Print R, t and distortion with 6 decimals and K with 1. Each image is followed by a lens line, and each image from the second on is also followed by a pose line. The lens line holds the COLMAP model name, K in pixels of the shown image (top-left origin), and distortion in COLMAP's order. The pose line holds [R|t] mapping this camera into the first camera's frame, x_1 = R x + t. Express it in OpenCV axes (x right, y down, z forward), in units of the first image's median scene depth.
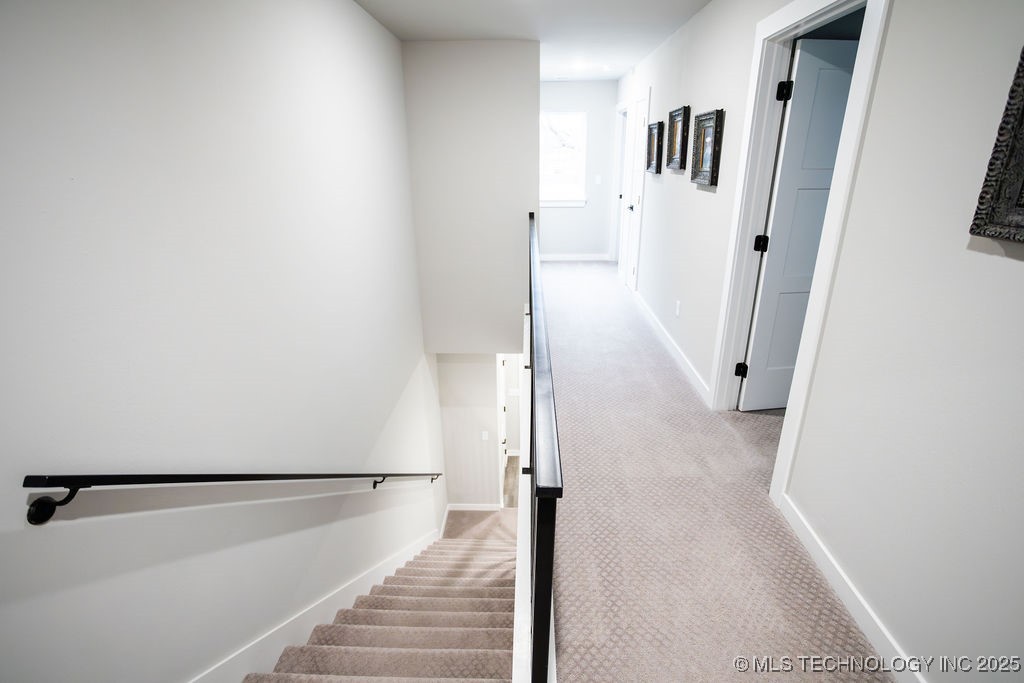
lens RADIAL K [[490.2, 0, 515.4], [0, 490.2, 333.9], [0, 0, 1]] dist [-0.055651, 0.033534]
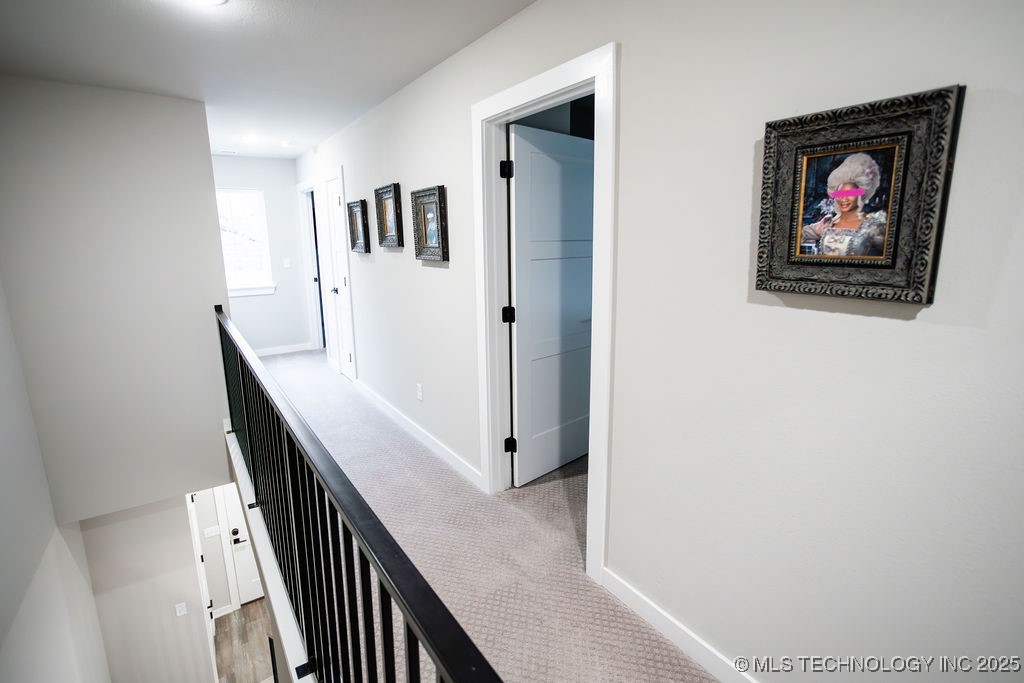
lens RADIAL K [[490.2, 0, 515.4], [0, 490.2, 333.9], [0, 0, 1]] dist [-0.055651, 0.033534]
pose [[0.806448, -0.113522, 0.580306, -0.060354], [0.205040, 0.974194, -0.094366, -0.045135], [-0.554618, 0.195087, 0.808913, 0.165299]]
